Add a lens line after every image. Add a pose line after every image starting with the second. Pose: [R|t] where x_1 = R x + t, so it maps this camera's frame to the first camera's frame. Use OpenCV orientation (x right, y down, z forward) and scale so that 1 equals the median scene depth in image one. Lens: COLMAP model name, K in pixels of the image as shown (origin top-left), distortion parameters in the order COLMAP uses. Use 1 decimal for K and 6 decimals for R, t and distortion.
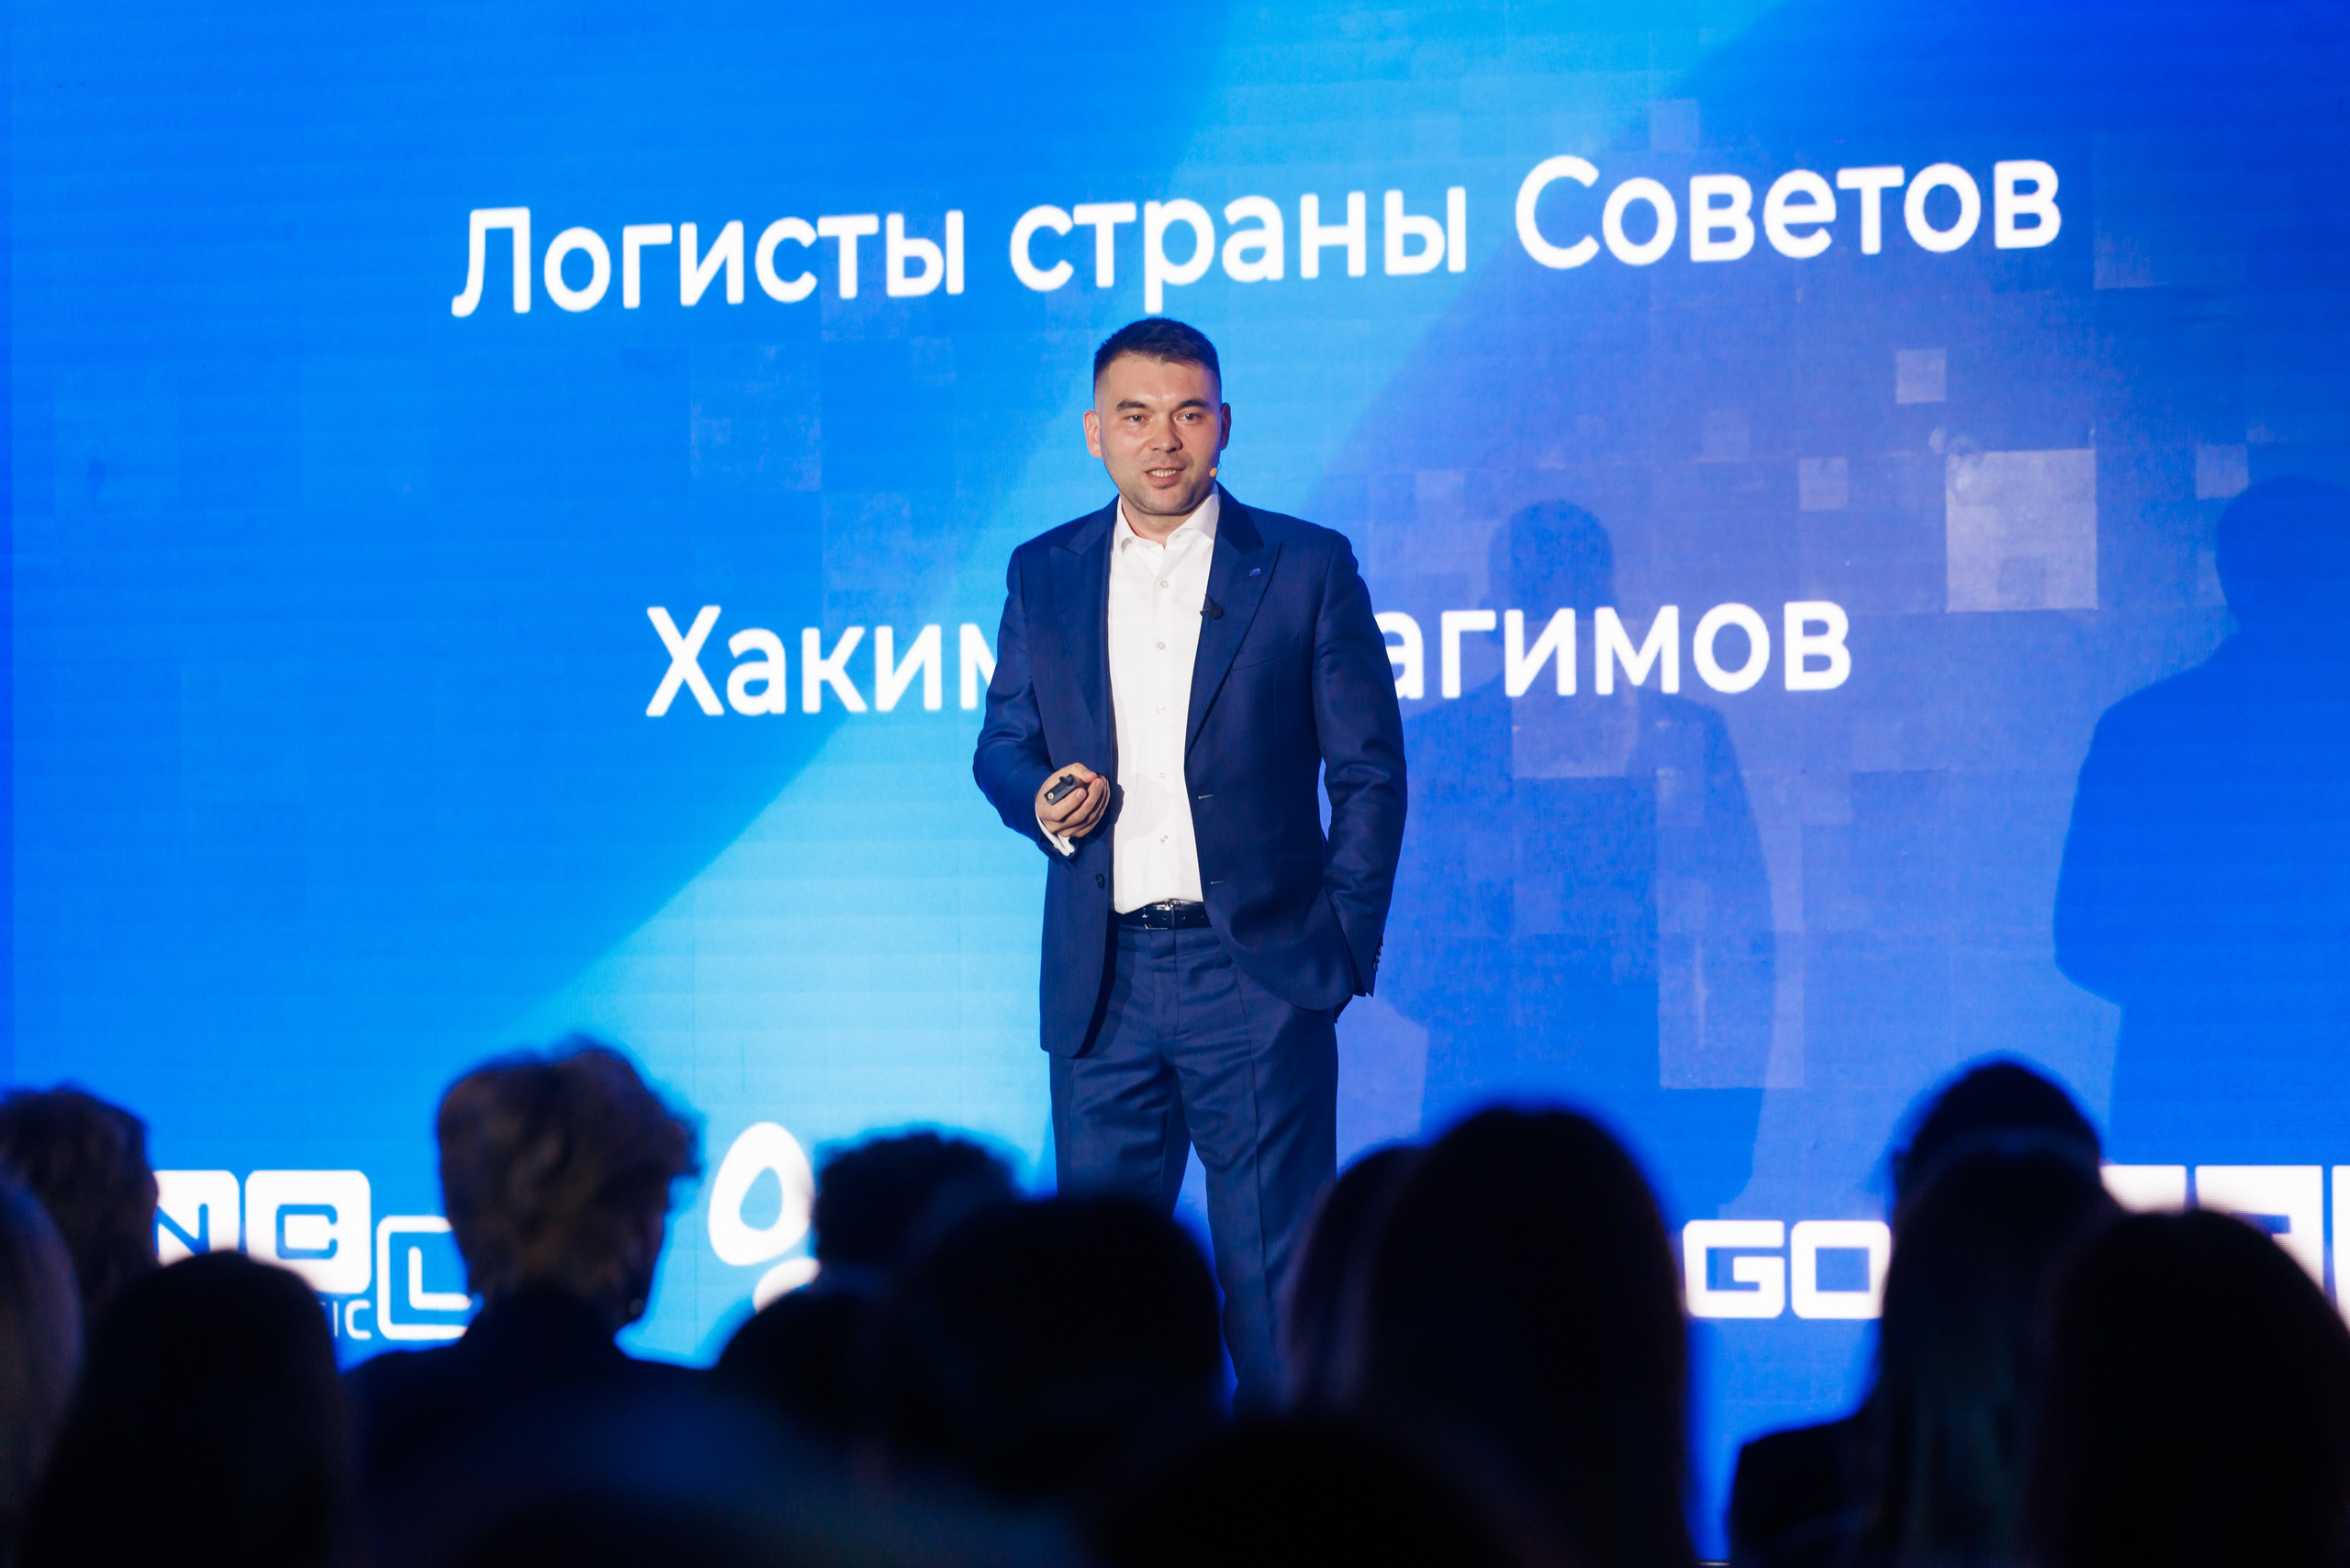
lens RADIAL K [[9632.0, 0, 1175.0], [0, 9632.0, 784.0], [0, 0, 1]] dist [-0.041842, -2.552286]
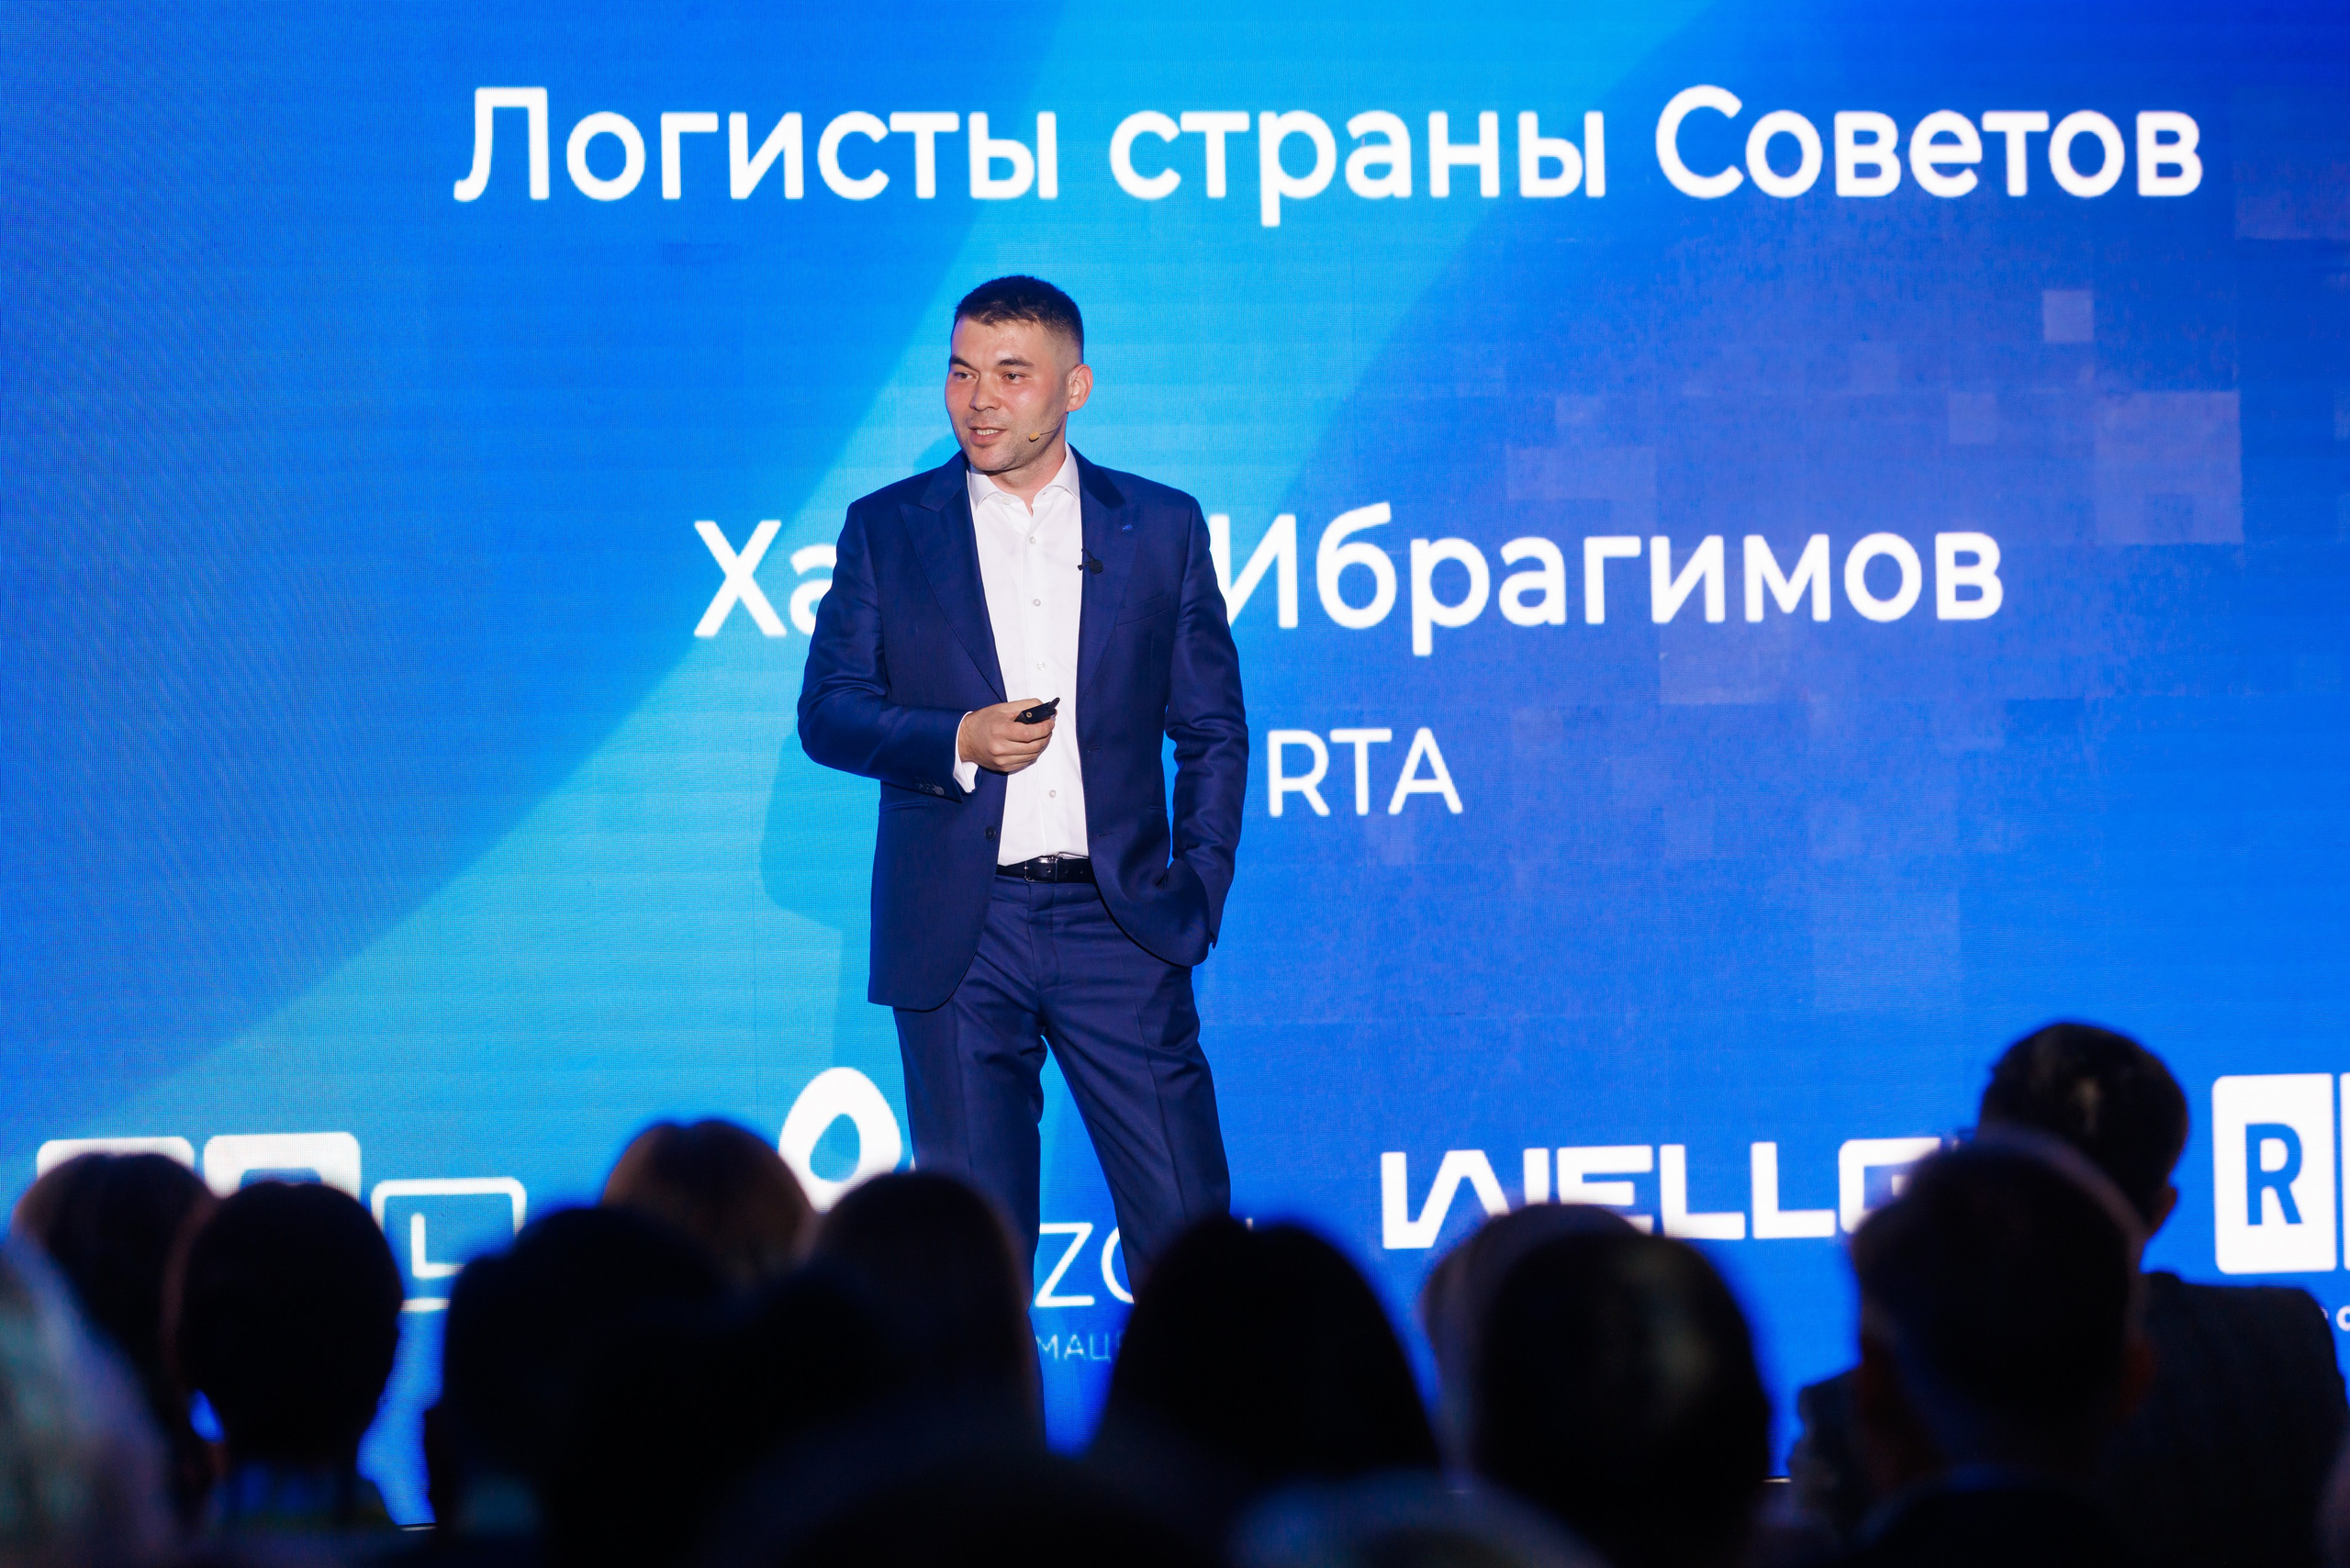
lens RADIAL K [[9632.0, 0, 1175.0], [0, 9632.0, 784.0], [0, 0, 1]] dist [-0.041842, -2.552286]
pose [[0.771917, 0.000234, 0.635724, -0.640304], [0.001204, 0.999998, -0.001830, 0.009415], [-0.635723, 0.002178, 0.771914, 0.259398]]
